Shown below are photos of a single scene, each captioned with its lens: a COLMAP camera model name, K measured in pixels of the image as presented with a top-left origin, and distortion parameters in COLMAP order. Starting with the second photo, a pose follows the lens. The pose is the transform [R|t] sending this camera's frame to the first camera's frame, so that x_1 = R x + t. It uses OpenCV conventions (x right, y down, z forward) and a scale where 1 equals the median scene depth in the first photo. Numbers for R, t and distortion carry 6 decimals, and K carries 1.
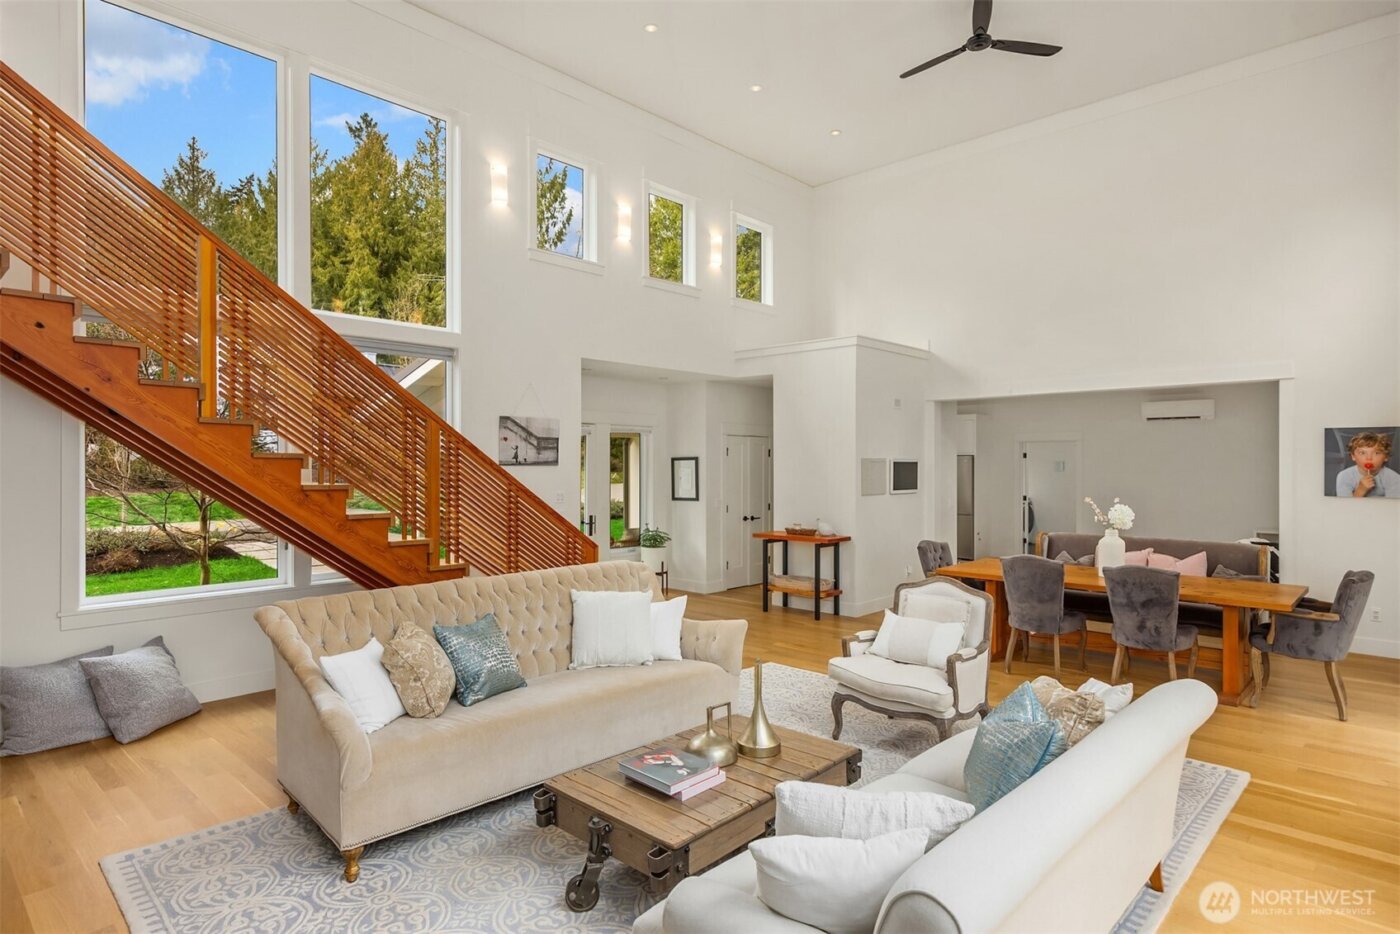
lens RADIAL K [[758.1, 0, 693.1], [0, 758.1, 467.7], [0, 0, 1]] dist [-0.000355, 0.000110]
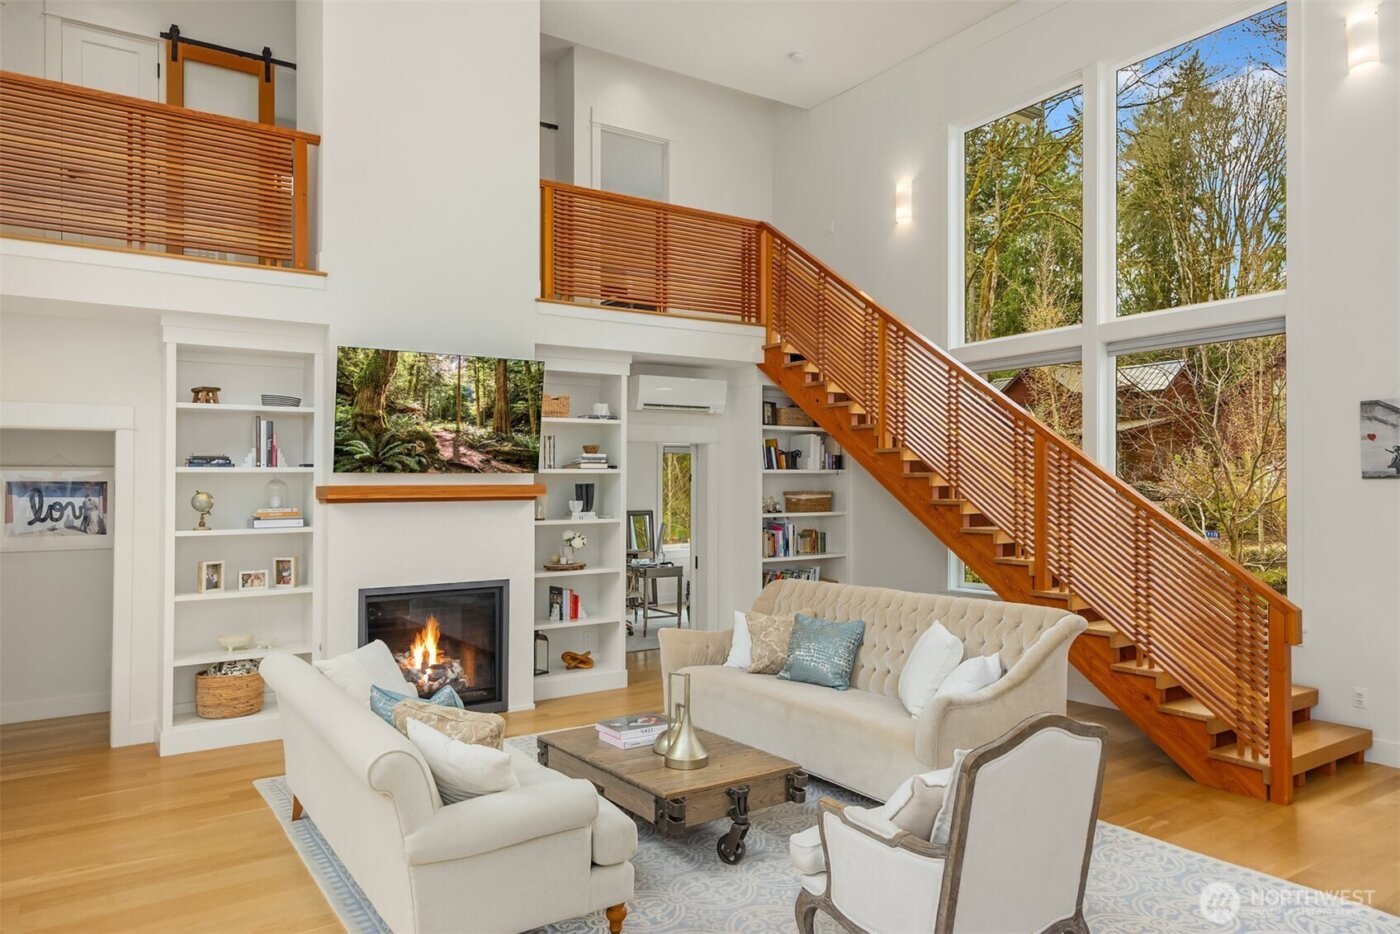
lens RADIAL K [[925.1, 0, 702.2], [0, 925.1, 475.2], [0, 0, 1]] dist [0.003676, -0.004926]
pose [[-0.168656, -0.020136, -0.985469, 0.825708], [0.010704, 0.999695, -0.022259, 0.008459], [0.985617, -0.014303, -0.168389, 0.769934]]
